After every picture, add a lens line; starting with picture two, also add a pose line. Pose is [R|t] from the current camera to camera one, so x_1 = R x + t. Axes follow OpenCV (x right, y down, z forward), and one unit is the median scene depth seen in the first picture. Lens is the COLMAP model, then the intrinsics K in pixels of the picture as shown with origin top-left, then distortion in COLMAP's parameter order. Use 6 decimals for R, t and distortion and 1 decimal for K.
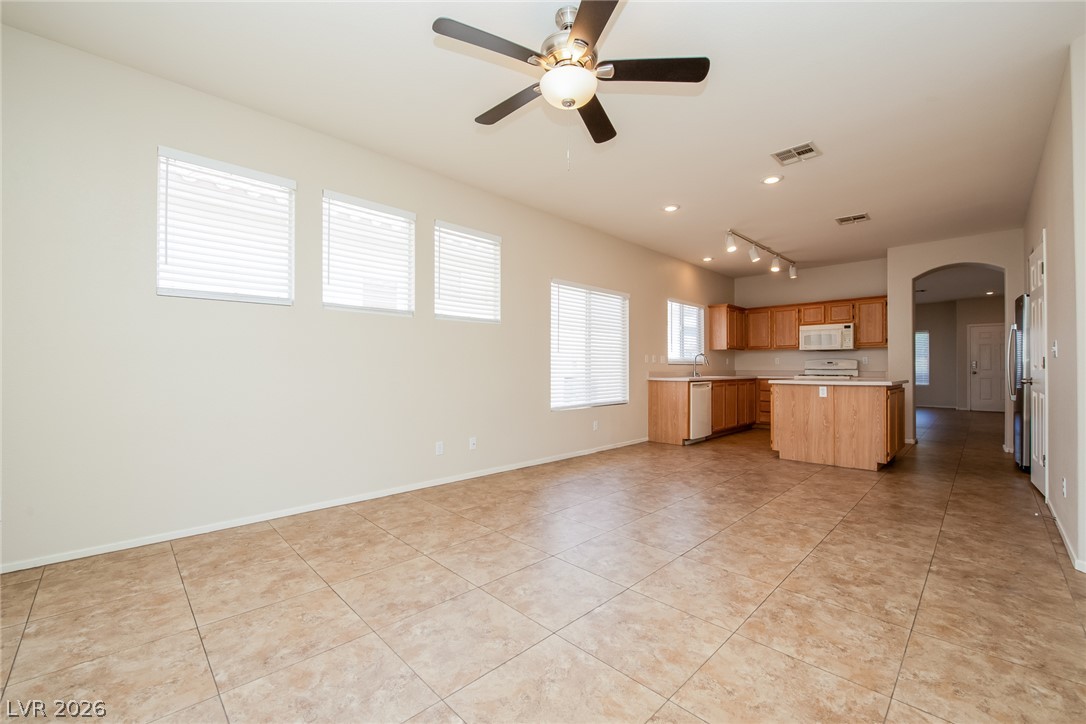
lens RADIAL K [[439.4, 0, 543.0], [0, 439.4, 359.1], [0, 0, 1]] dist [-0.014950, -0.000860]
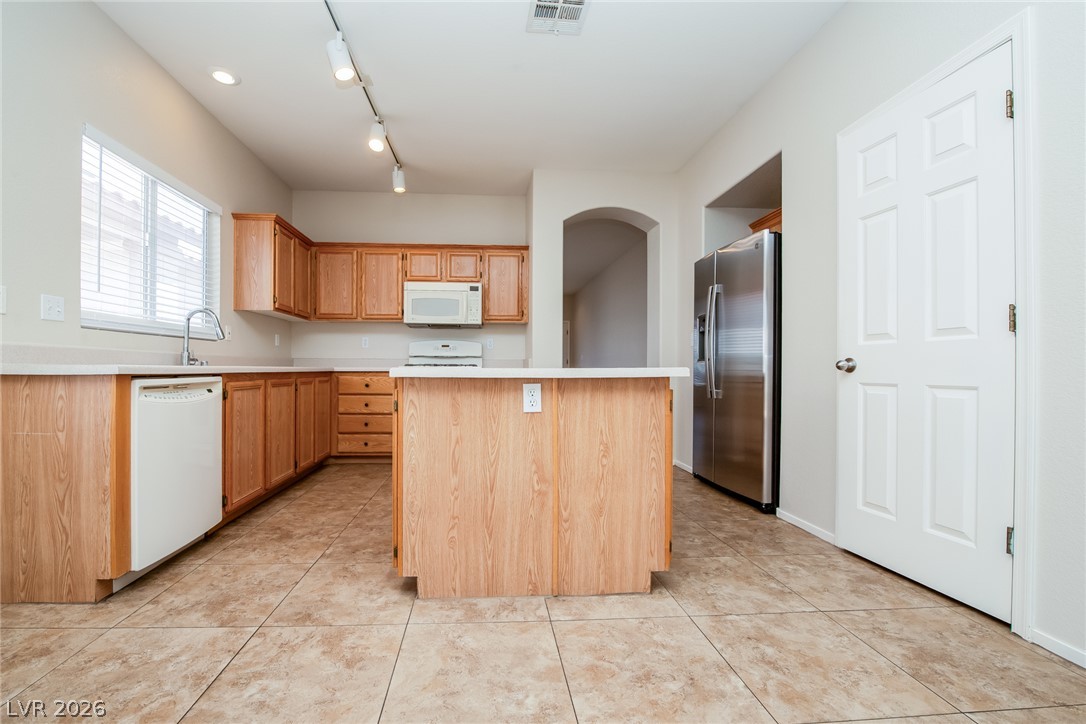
lens RADIAL K [[445.8, 0, 510.4], [0, 445.8, 373.7], [0, 0, 1]] dist [-0.014675, -0.000250]
pose [[0.651666, -0.006675, 0.758476, 0.365182], [-0.019479, 0.999484, 0.025533, 0.048128], [-0.758256, -0.031414, 0.651200, 0.808567]]
